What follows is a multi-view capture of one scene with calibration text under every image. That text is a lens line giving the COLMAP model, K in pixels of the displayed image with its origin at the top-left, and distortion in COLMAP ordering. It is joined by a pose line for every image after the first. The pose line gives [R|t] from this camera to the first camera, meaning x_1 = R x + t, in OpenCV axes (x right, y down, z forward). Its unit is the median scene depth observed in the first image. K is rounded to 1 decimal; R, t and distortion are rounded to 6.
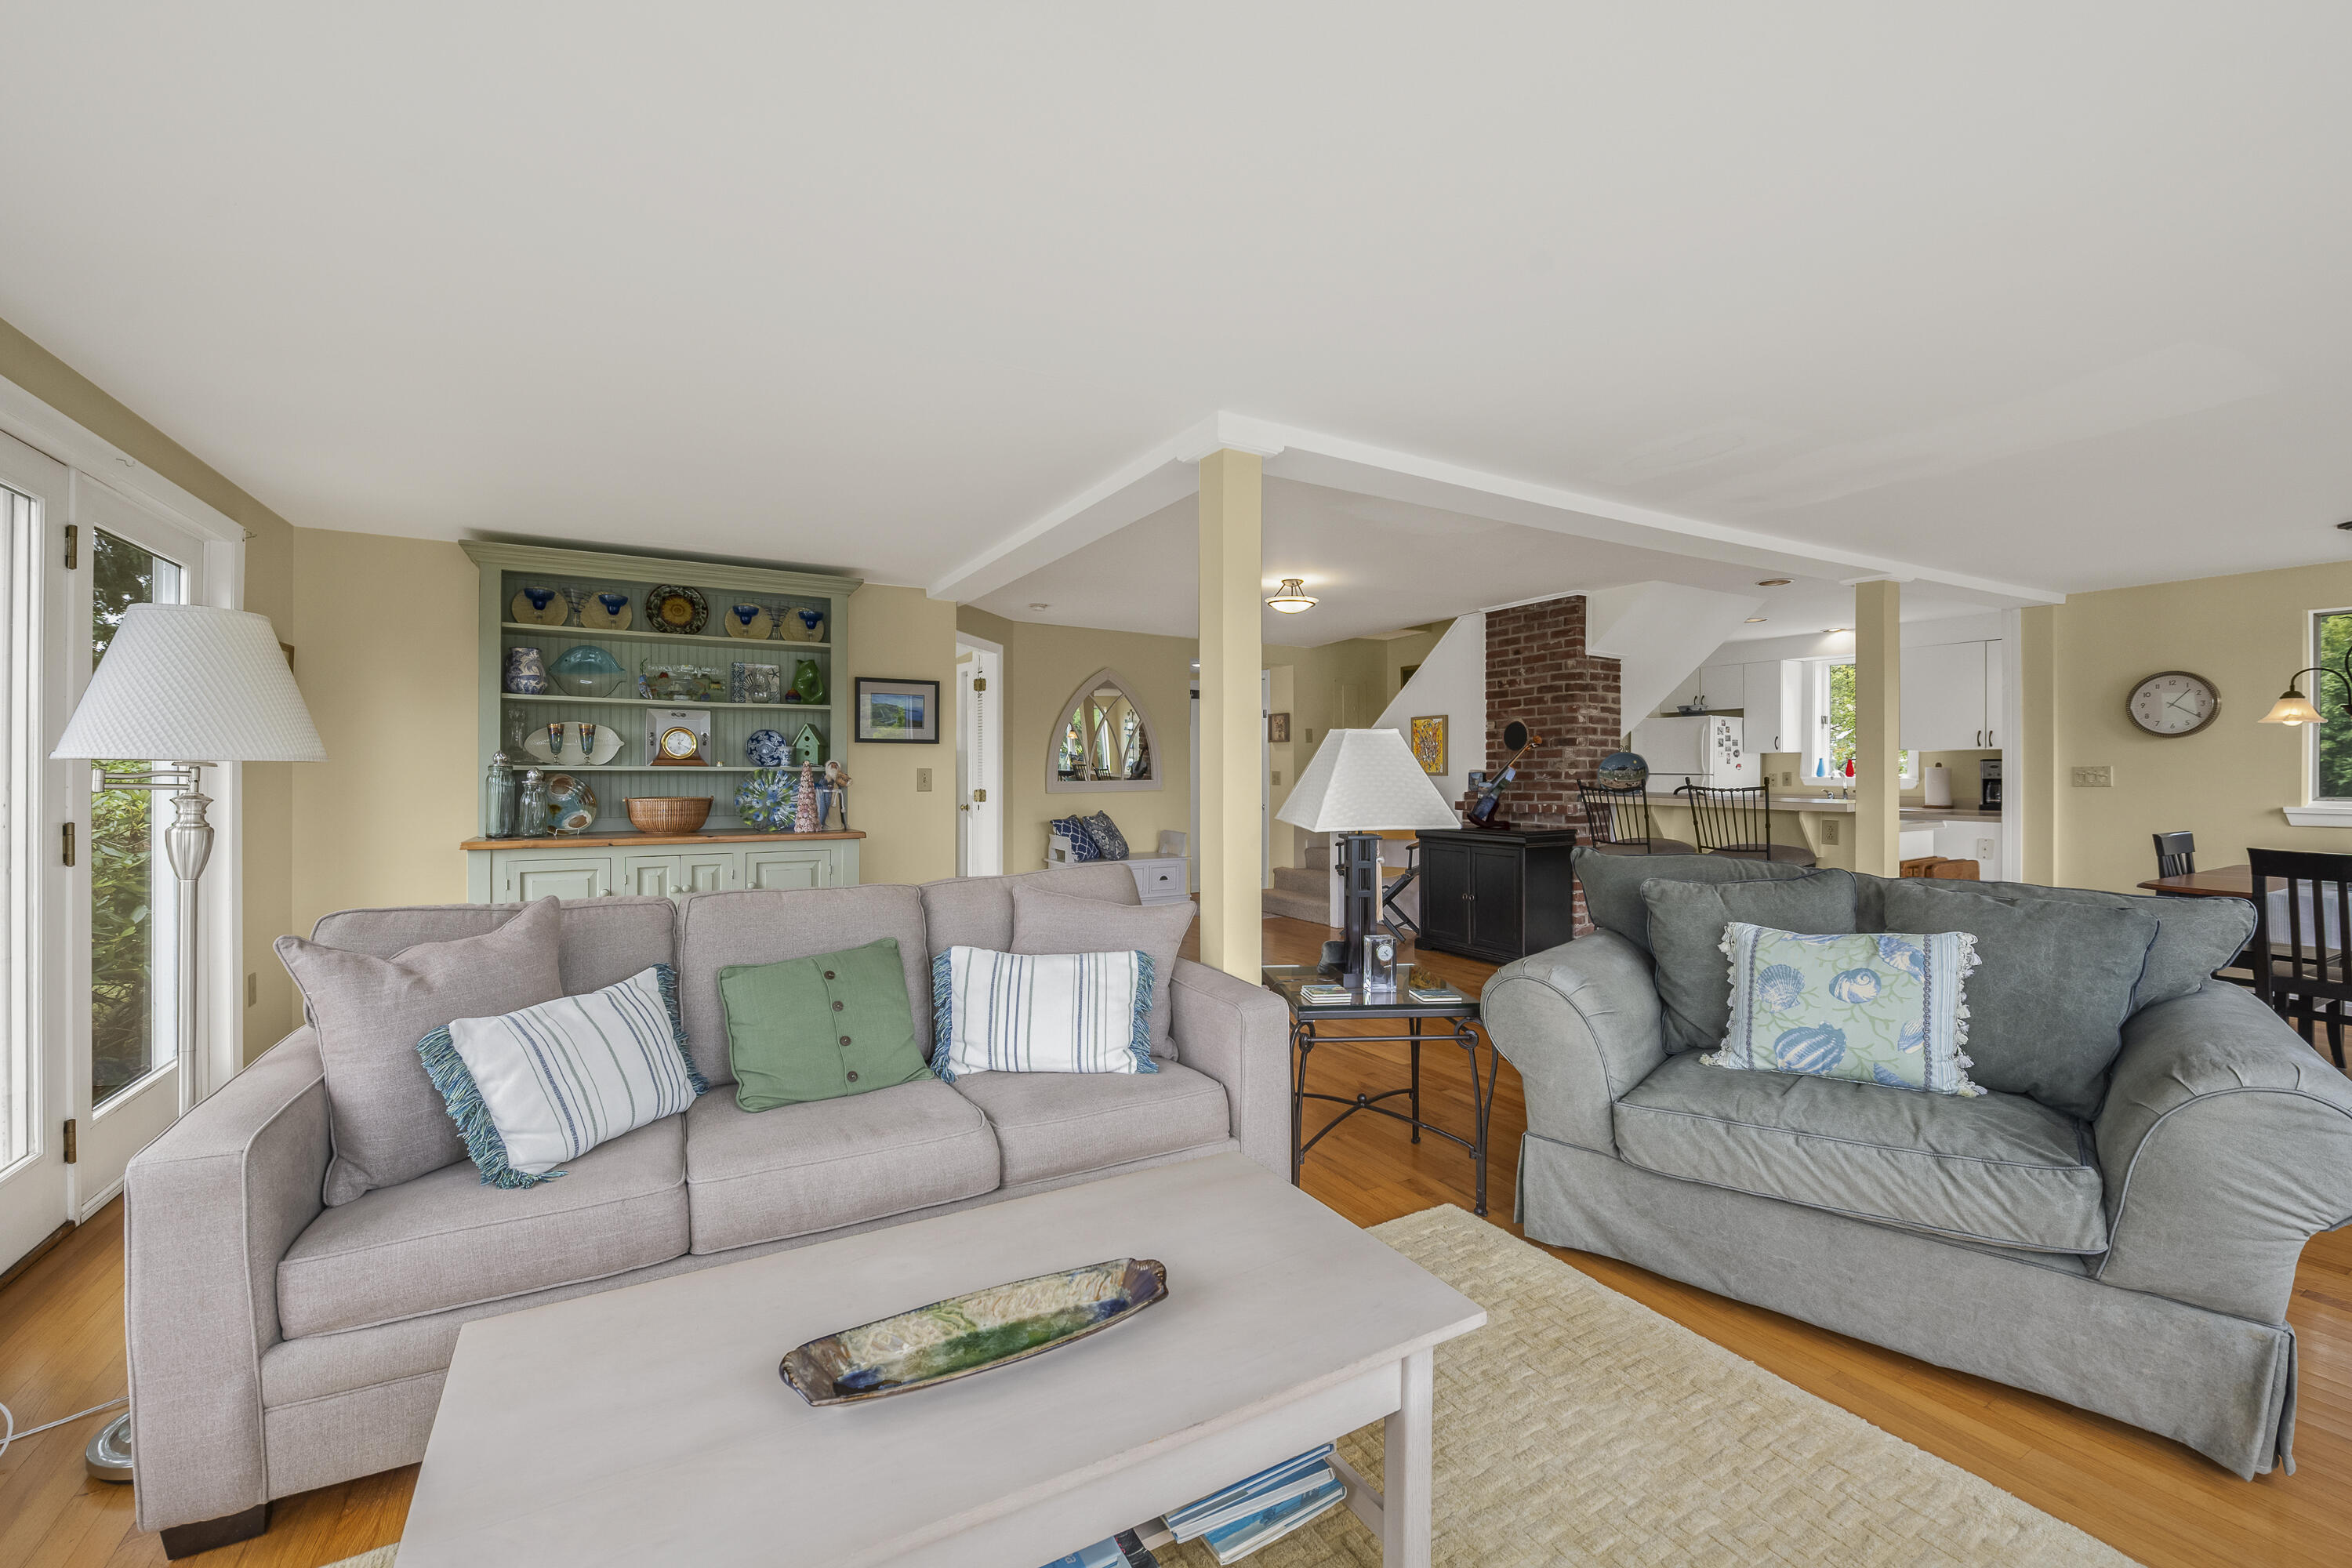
lens RADIAL K [[940.9, 0, 1158.9], [0, 940.9, 777.1], [0, 0, 1]] dist [-0.011181, -0.000278]
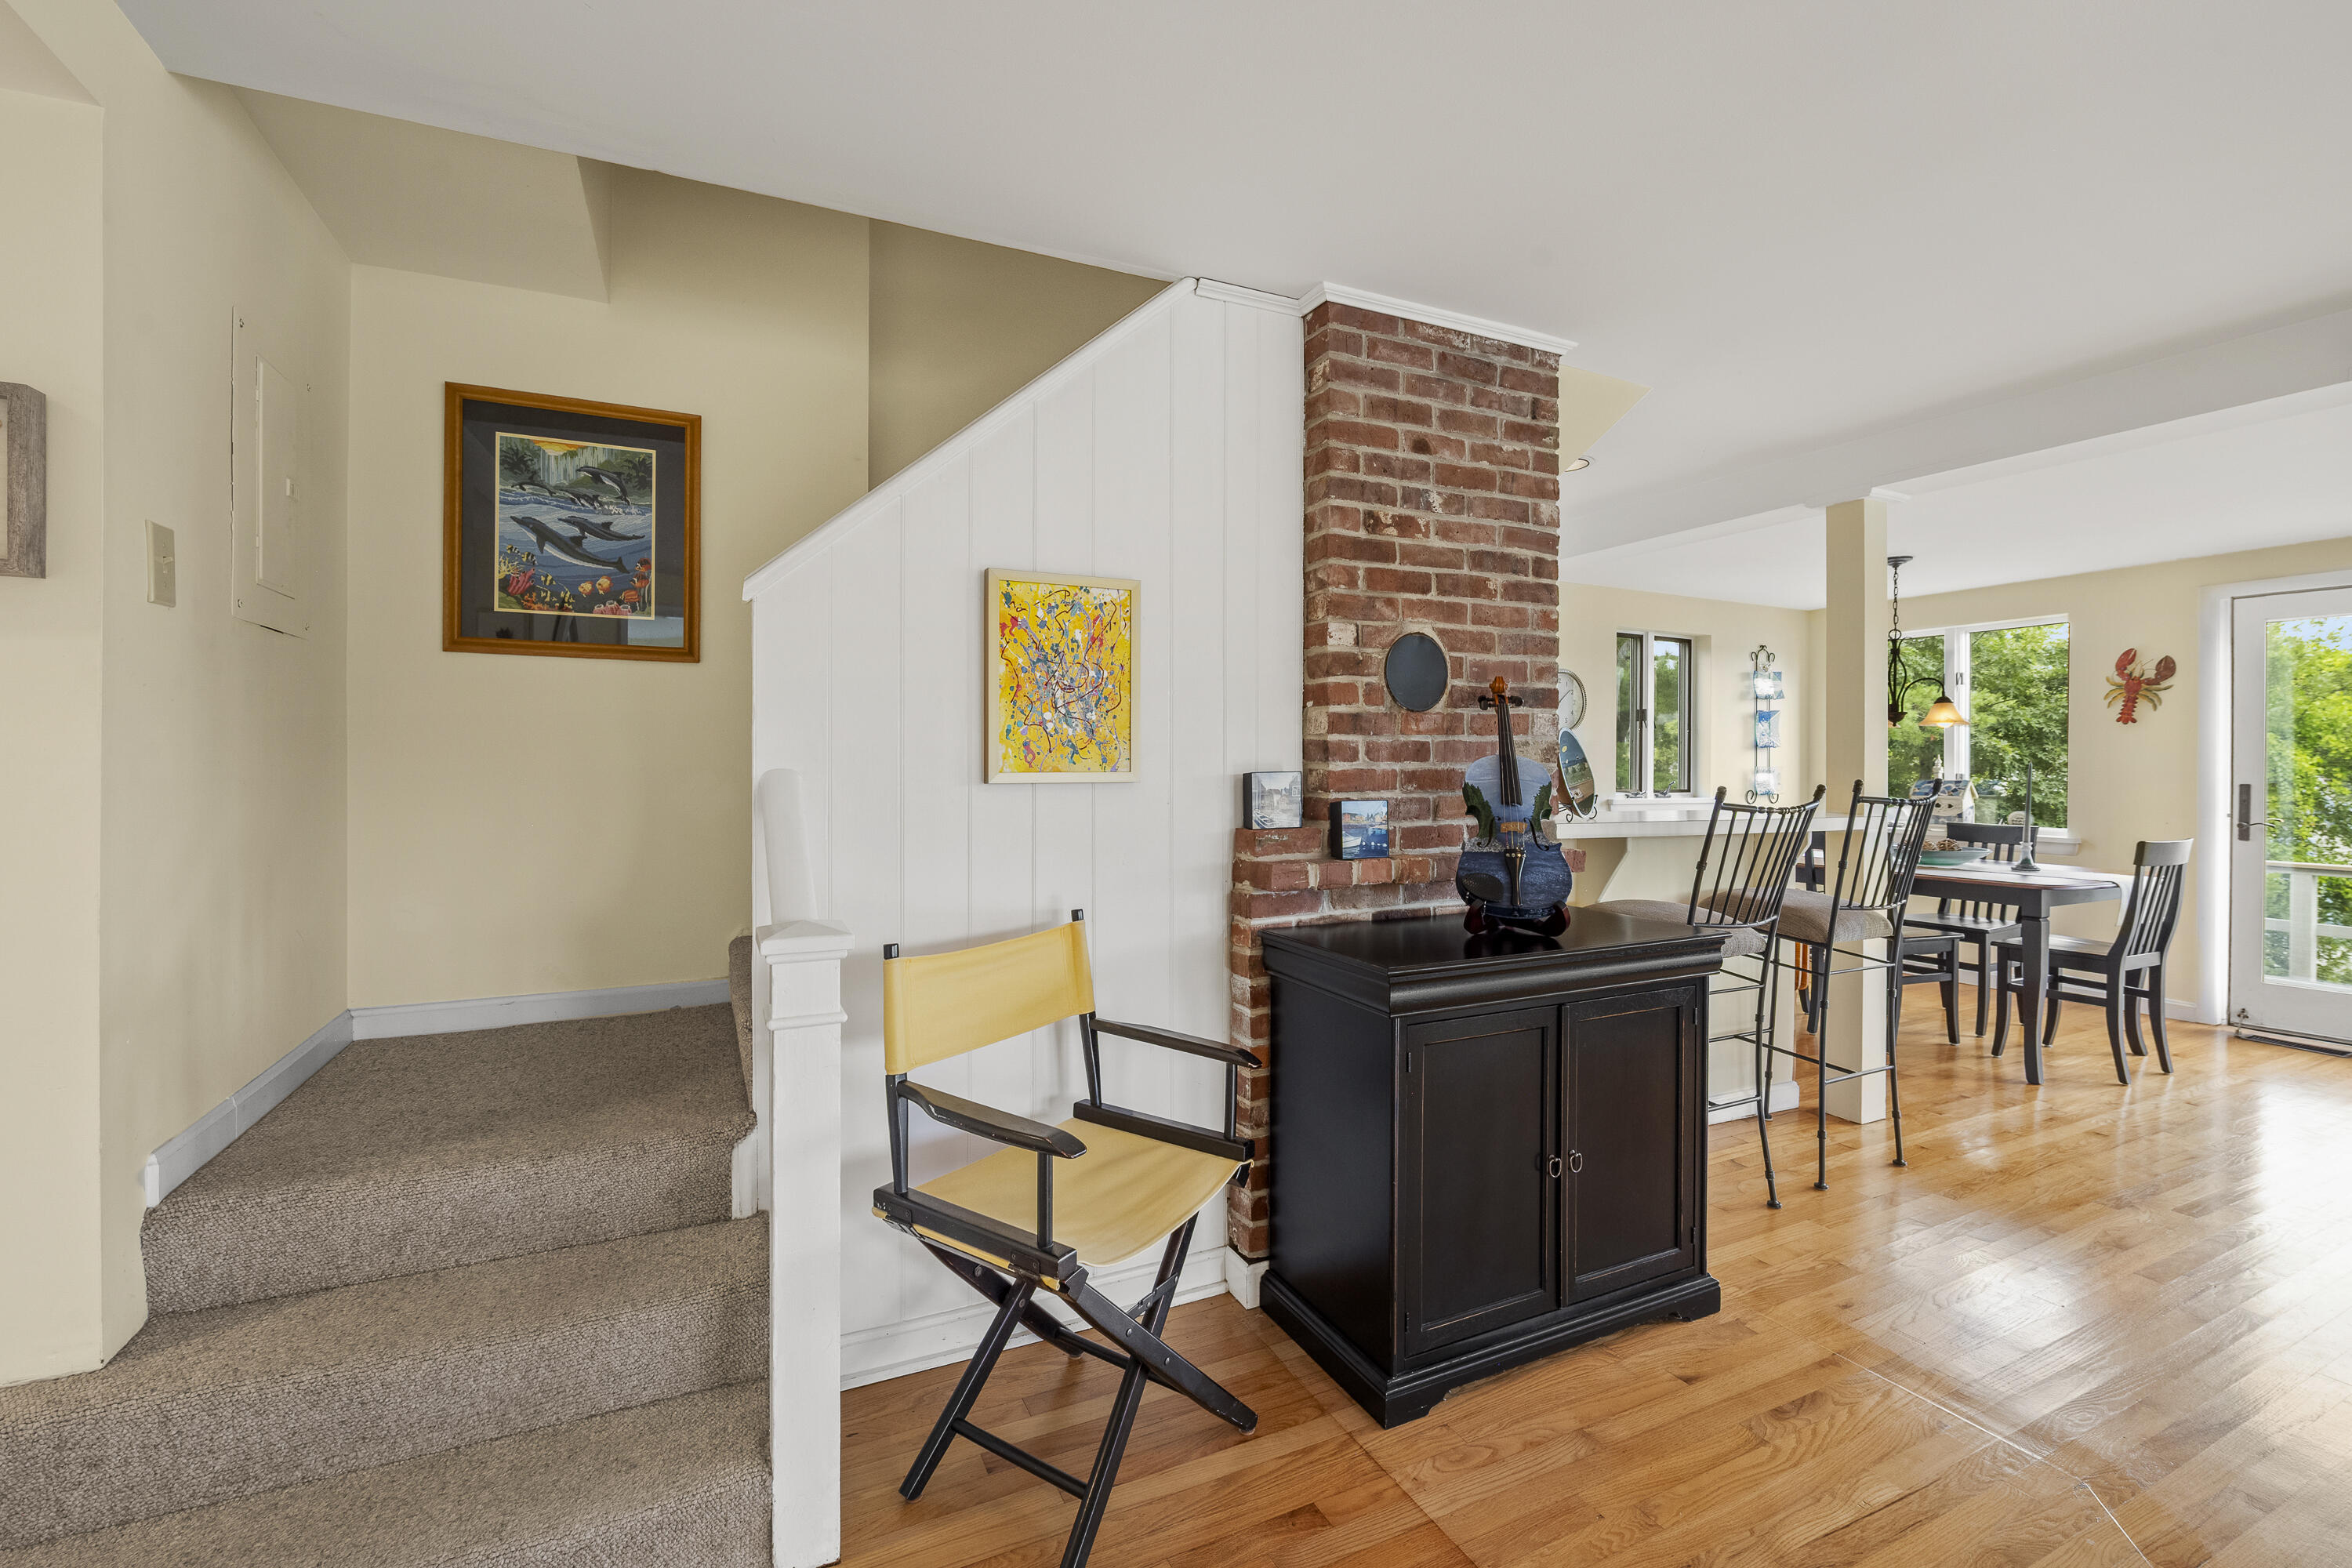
lens RADIAL K [[988.7, 0, 1167.2], [0, 988.7, 761.8], [0, 0, 1]] dist [-0.011048, -0.000620]
pose [[0.069141, 0.005164, 0.997594, -0.012047], [0.004199, 0.999976, -0.005467, -0.007503], [-0.997598, 0.004567, 0.069118, 1.134361]]
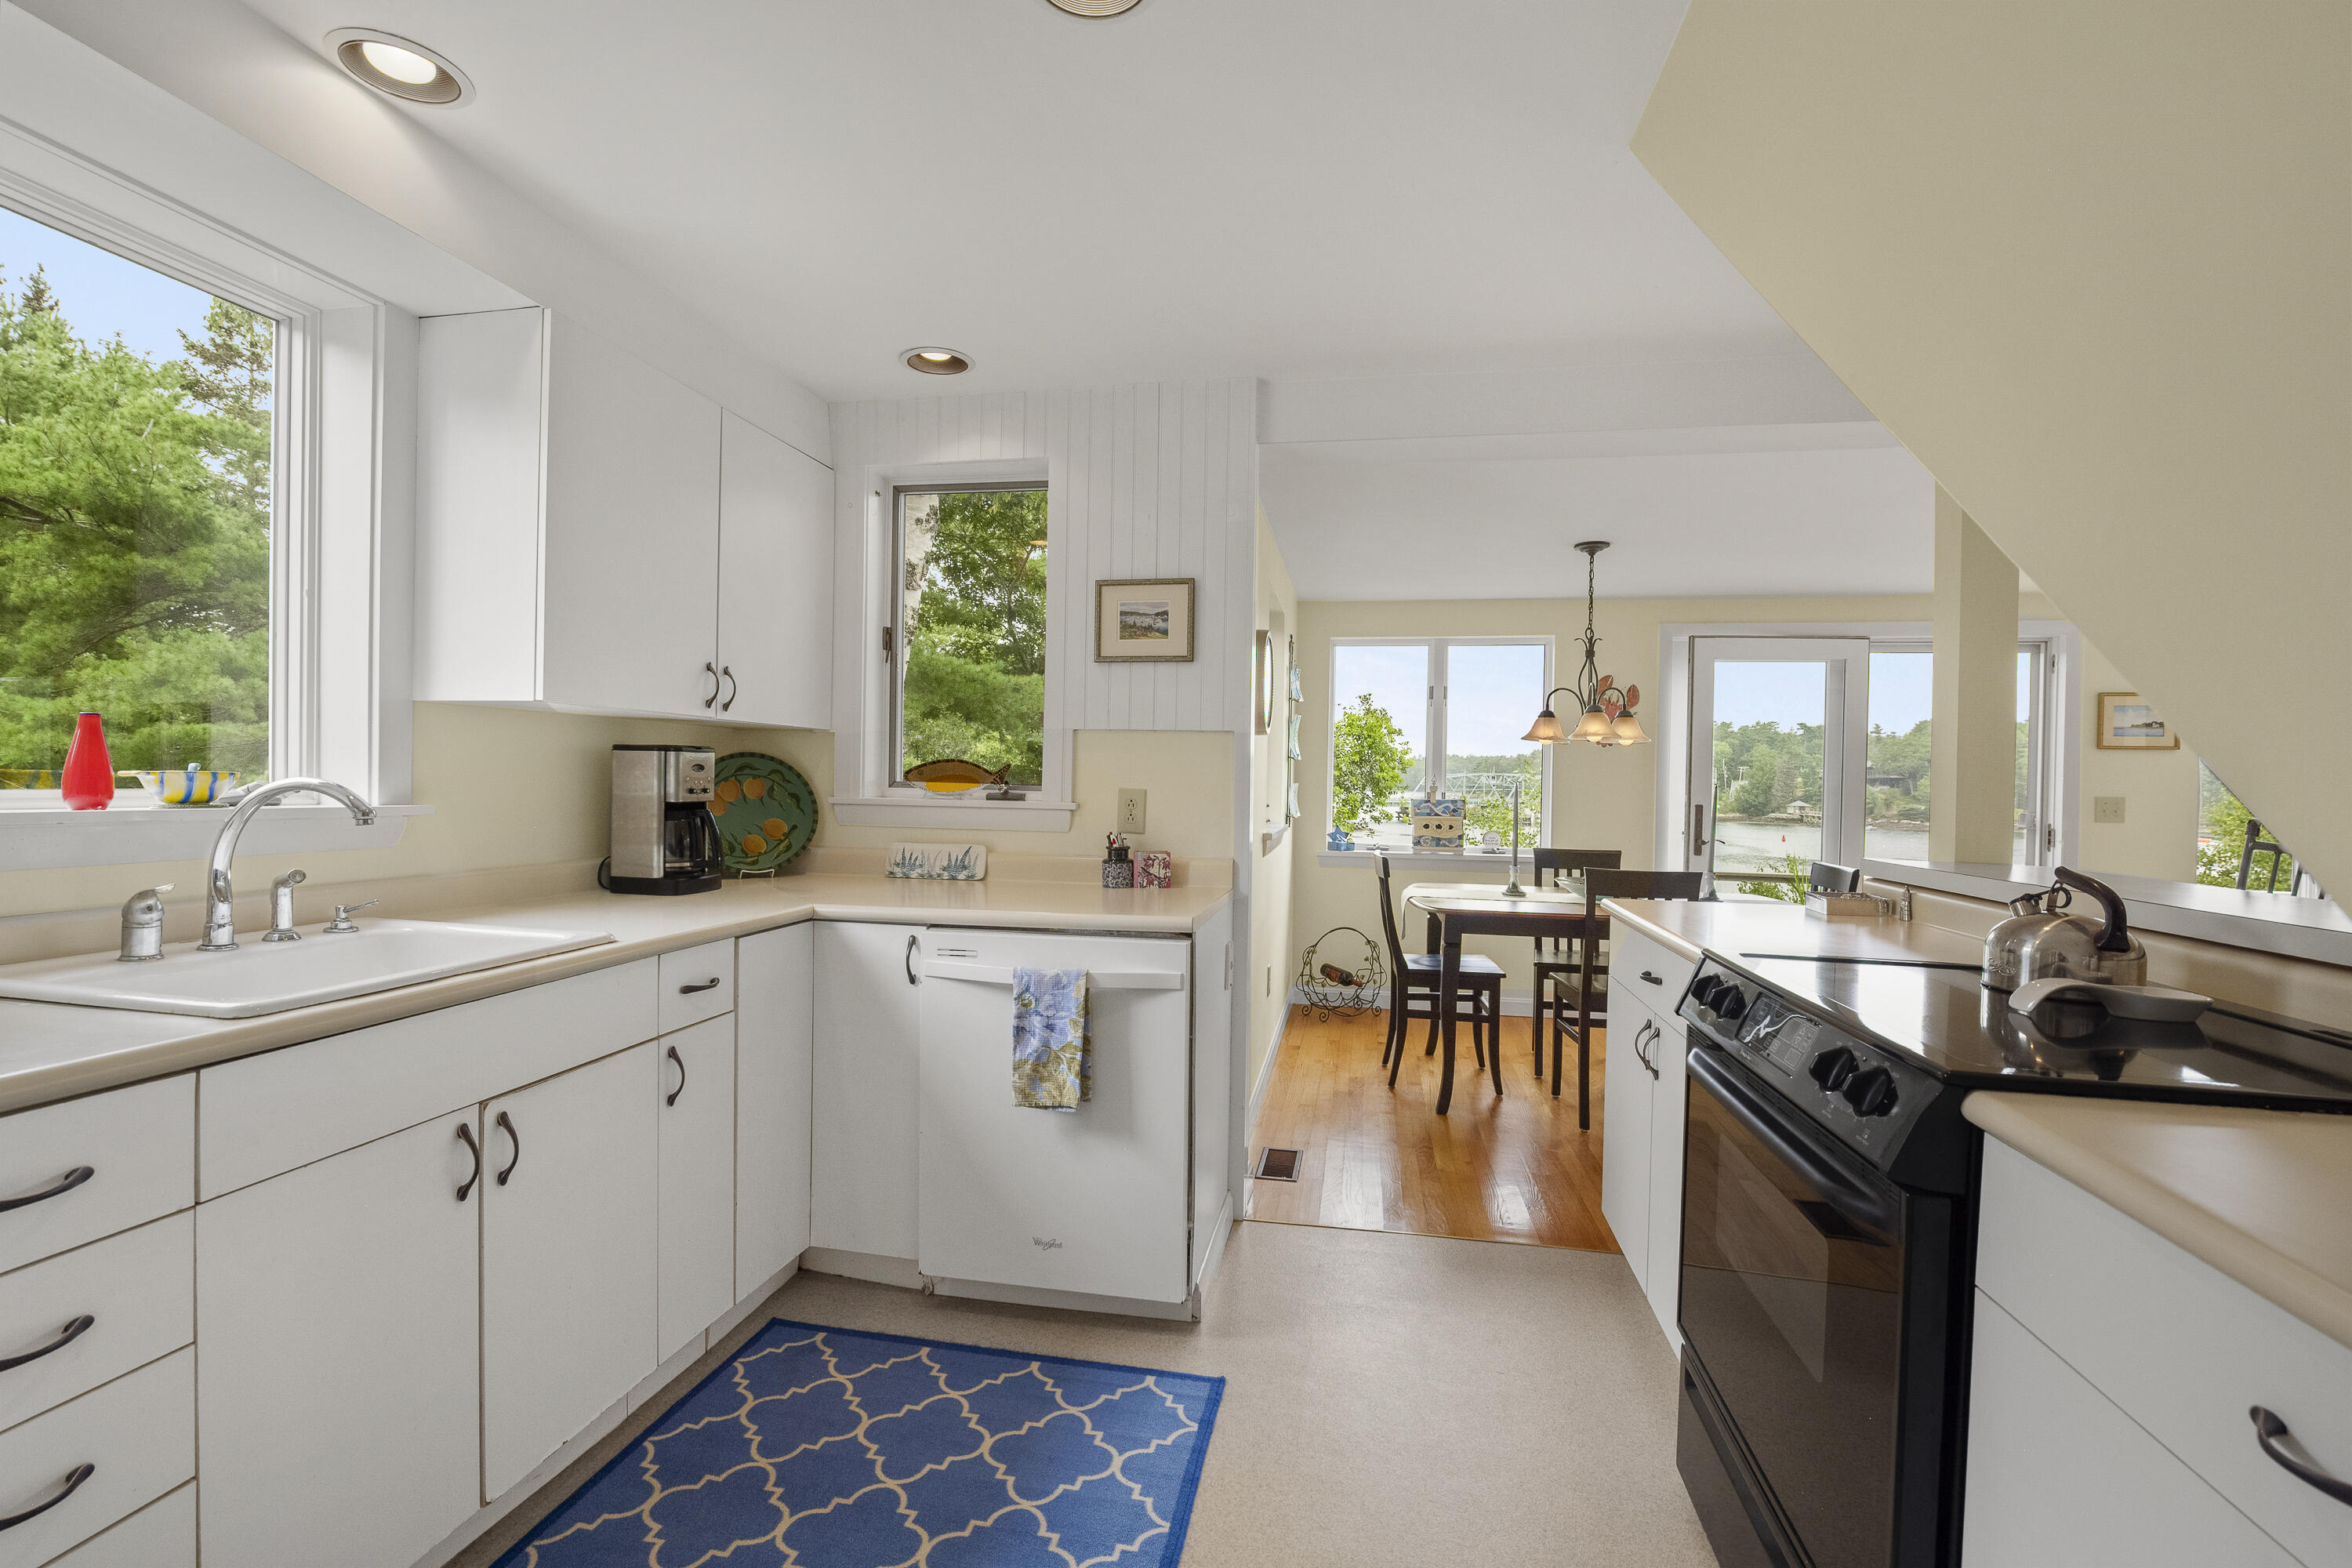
lens RADIAL K [[1039.8, 0, 1159.7], [0, 1039.8, 772.9], [0, 0, 1]] dist [-0.013727, -0.000310]
pose [[-0.764411, -0.008956, 0.644667, 0.572403], [-0.011913, 0.999929, -0.000234, -0.012601], [-0.644619, -0.007859, -0.764463, 1.332241]]
